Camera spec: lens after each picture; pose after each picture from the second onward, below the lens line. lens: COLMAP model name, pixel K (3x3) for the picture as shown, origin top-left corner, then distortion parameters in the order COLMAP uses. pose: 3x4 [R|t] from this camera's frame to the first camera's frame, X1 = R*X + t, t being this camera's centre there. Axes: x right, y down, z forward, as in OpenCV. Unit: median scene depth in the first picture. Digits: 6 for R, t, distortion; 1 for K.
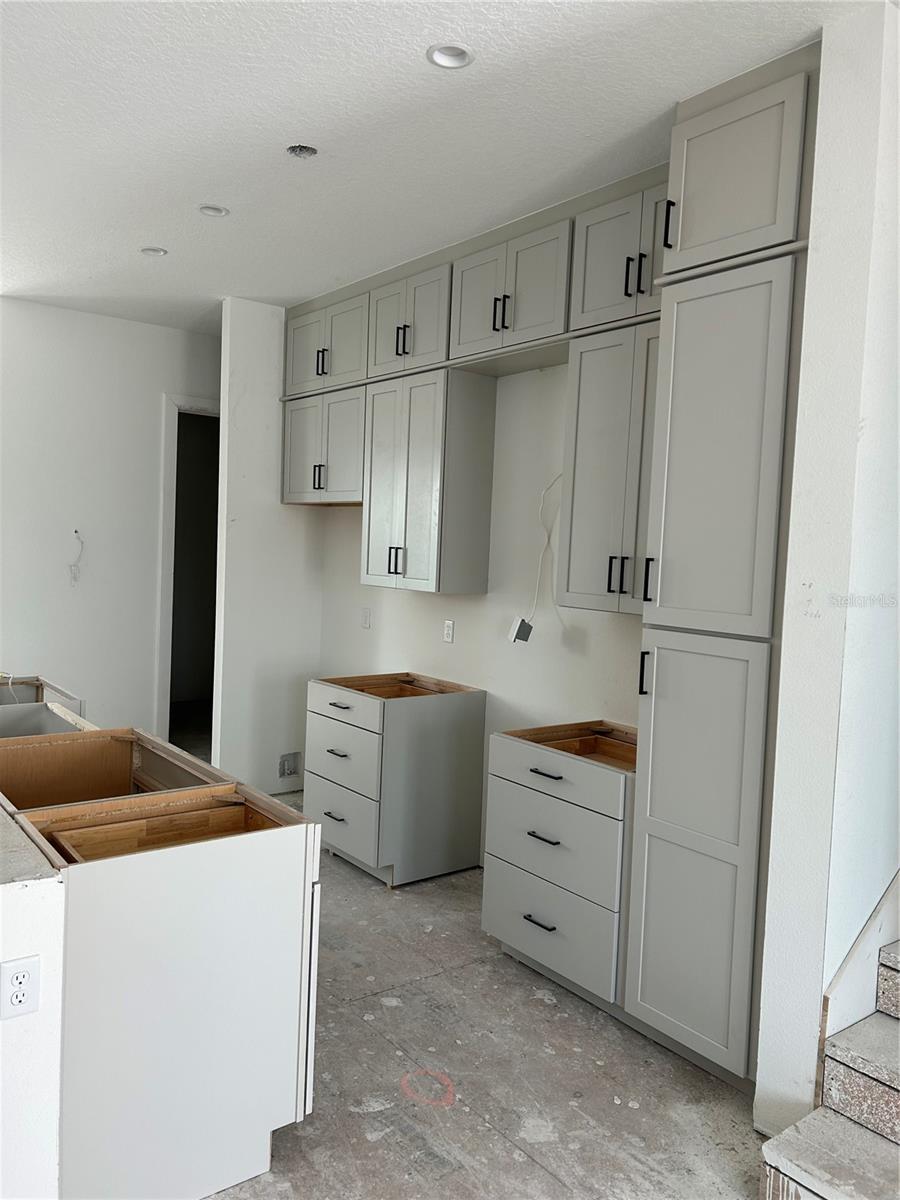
lens RADIAL K [[913.6, 0, 458.6], [0, 913.6, 593.3], [0, 0, 1]] dist [0.059051, -0.070375]
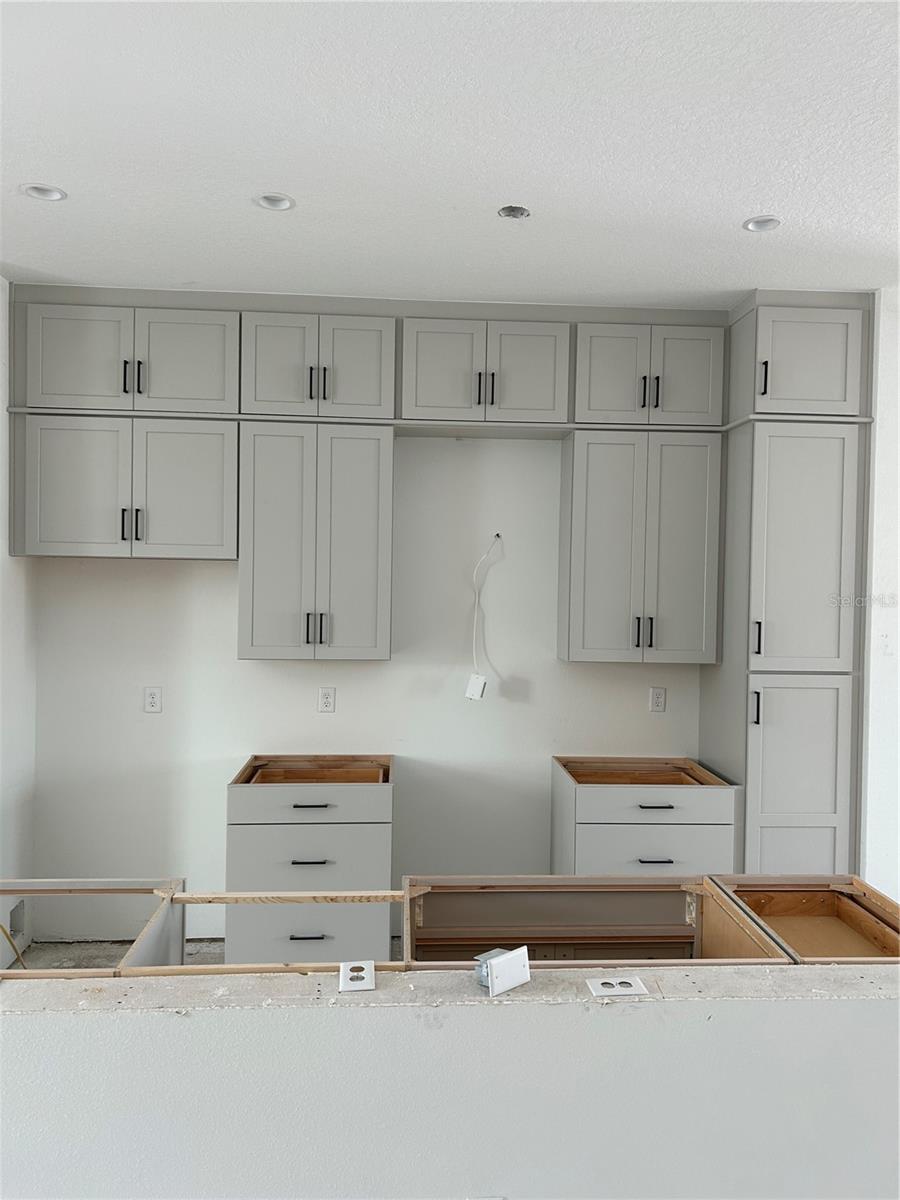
lens RADIAL K [[913.6, 0, 441.3], [0, 913.6, 602.5], [0, 0, 1]] dist [0.059051, -0.070375]
pose [[0.550275, -0.050732, 0.833441, -0.825333], [0.049410, 0.998382, 0.028150, -0.090069], [-0.833520, 0.025690, 0.551891, 0.455241]]
